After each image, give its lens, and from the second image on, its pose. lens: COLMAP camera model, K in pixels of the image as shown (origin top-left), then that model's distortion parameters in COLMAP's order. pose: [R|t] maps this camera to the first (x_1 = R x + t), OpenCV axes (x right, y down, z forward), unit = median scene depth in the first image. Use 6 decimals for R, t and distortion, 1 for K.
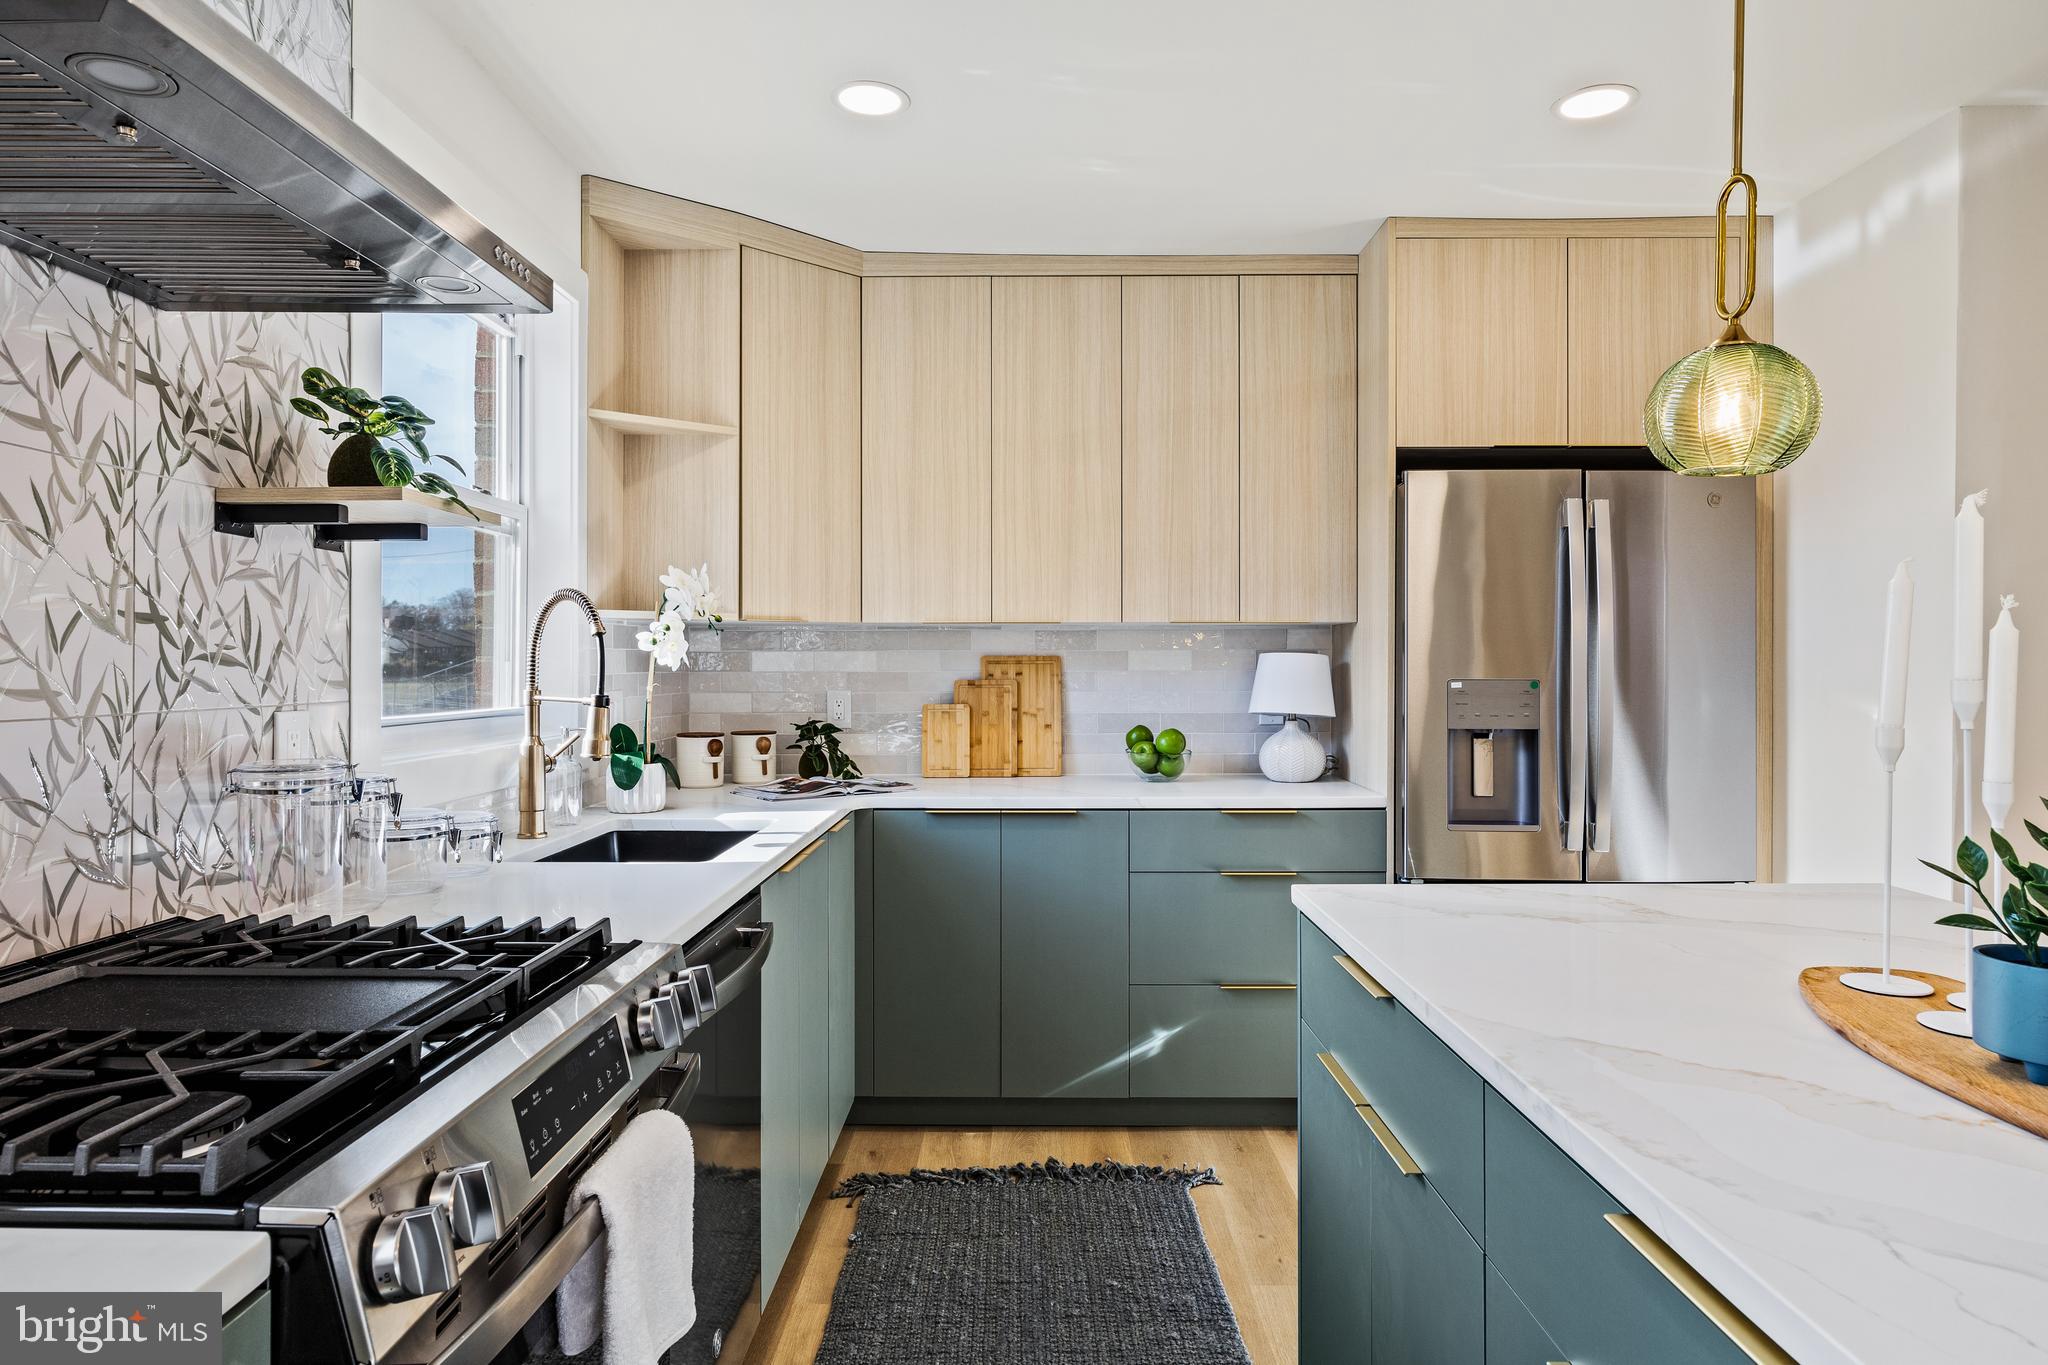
lens RADIAL K [[1275.2, 0, 1030.8], [0, 1275.2, 674.3], [0, 0, 1]] dist [0.008527, 0.001661]
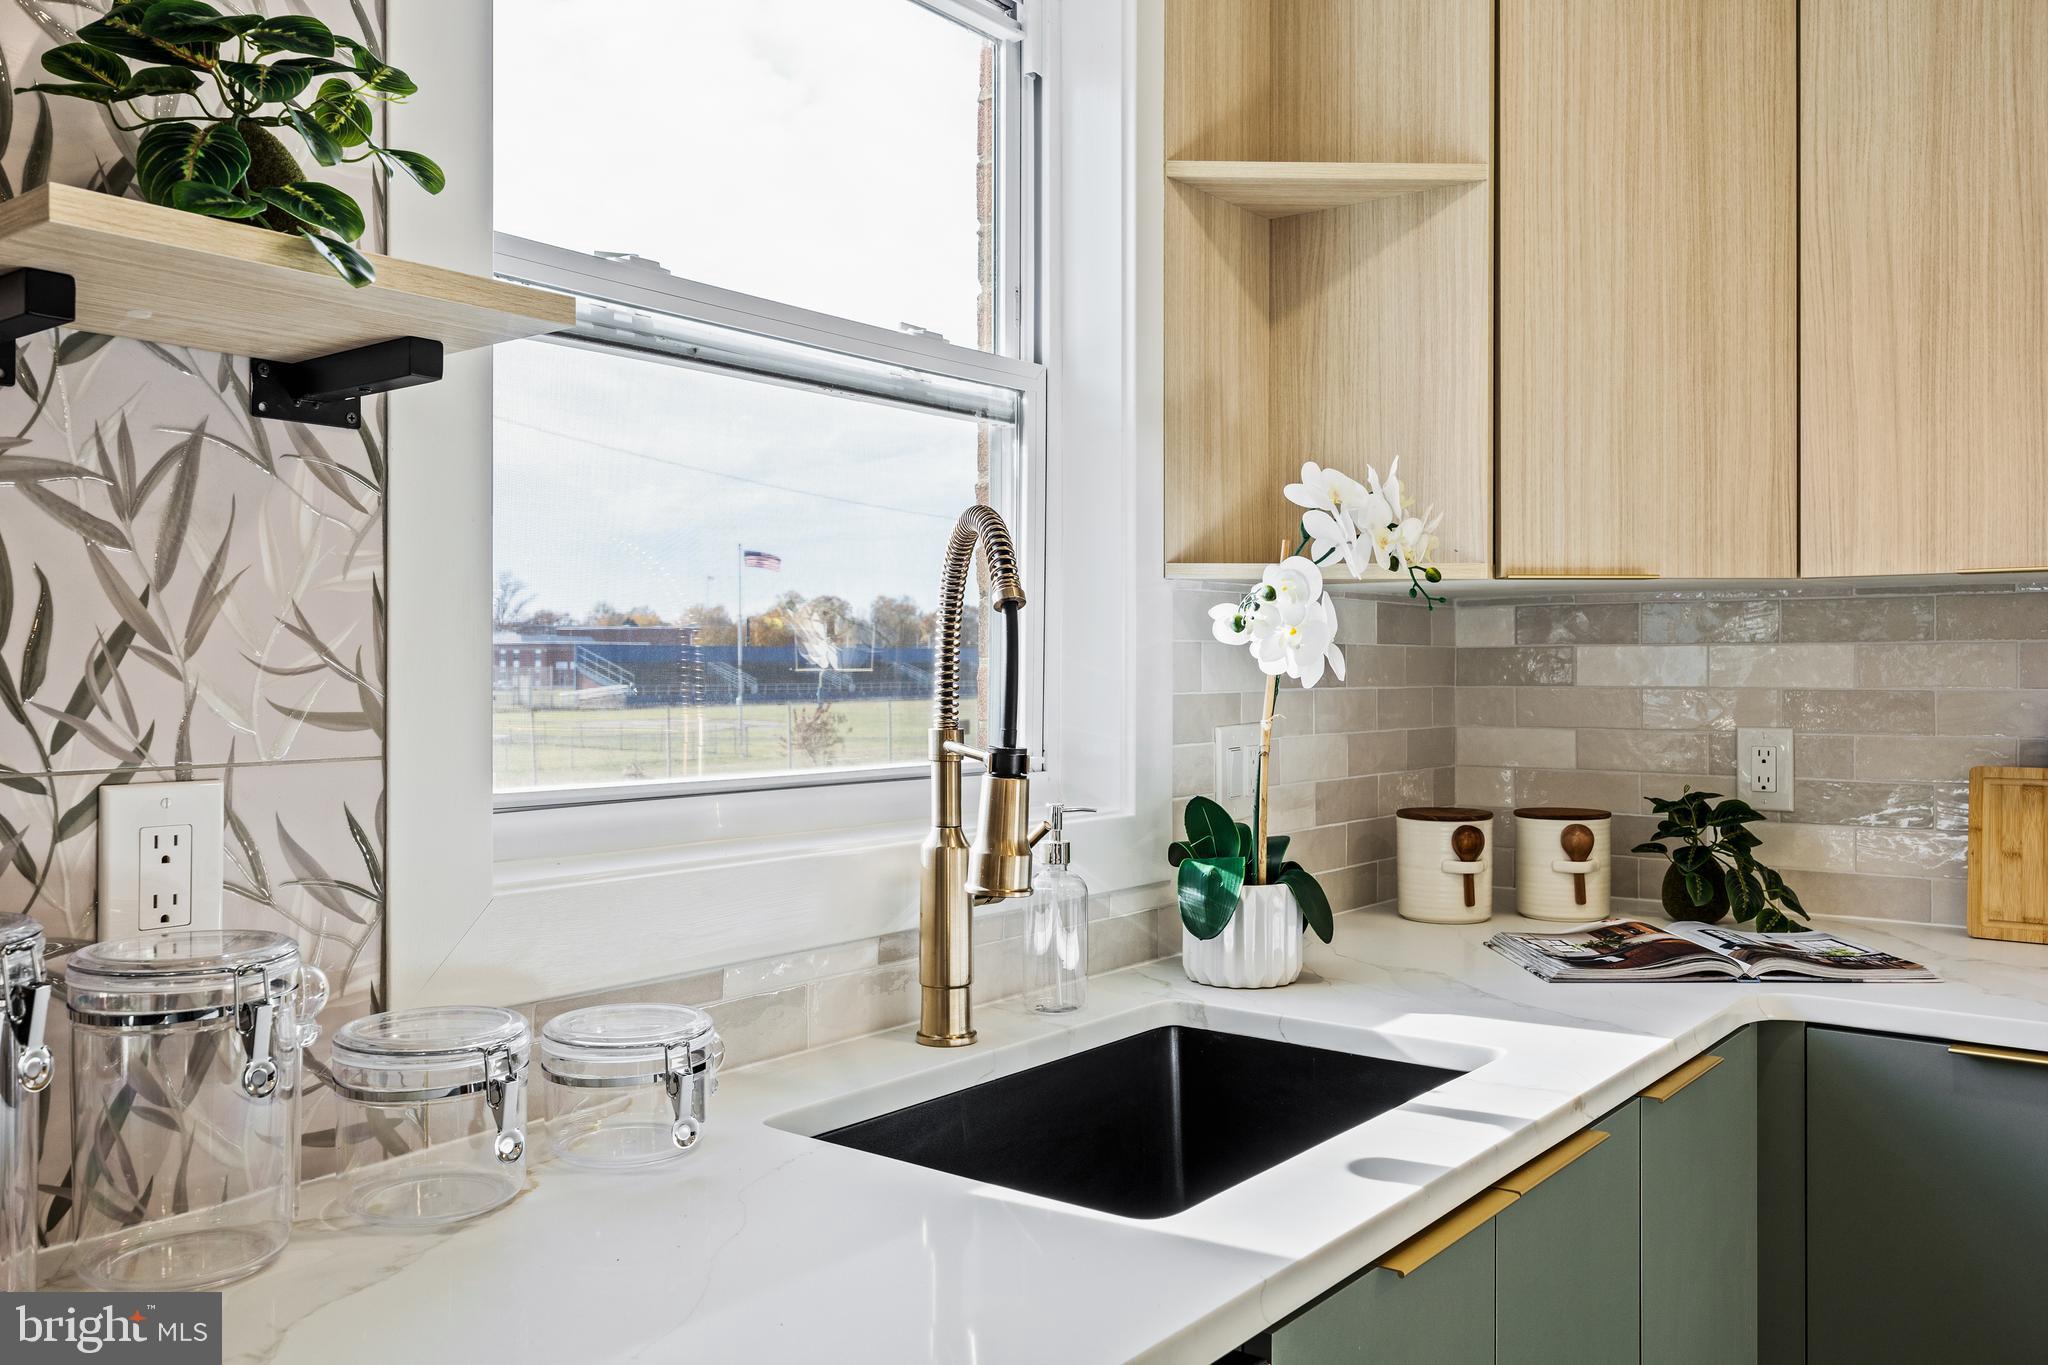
lens RADIAL K [[1613.6, 0, 1029.7], [0, 1613.6, 682.1], [0, 0, 1]] dist [0.010932, 0.009065]
pose [[0.790694, 0.004325, -0.612197, -0.001670], [-0.004204, 0.999990, 0.001635, -0.005370], [0.612197, 0.001281, 0.790704, 0.479817]]
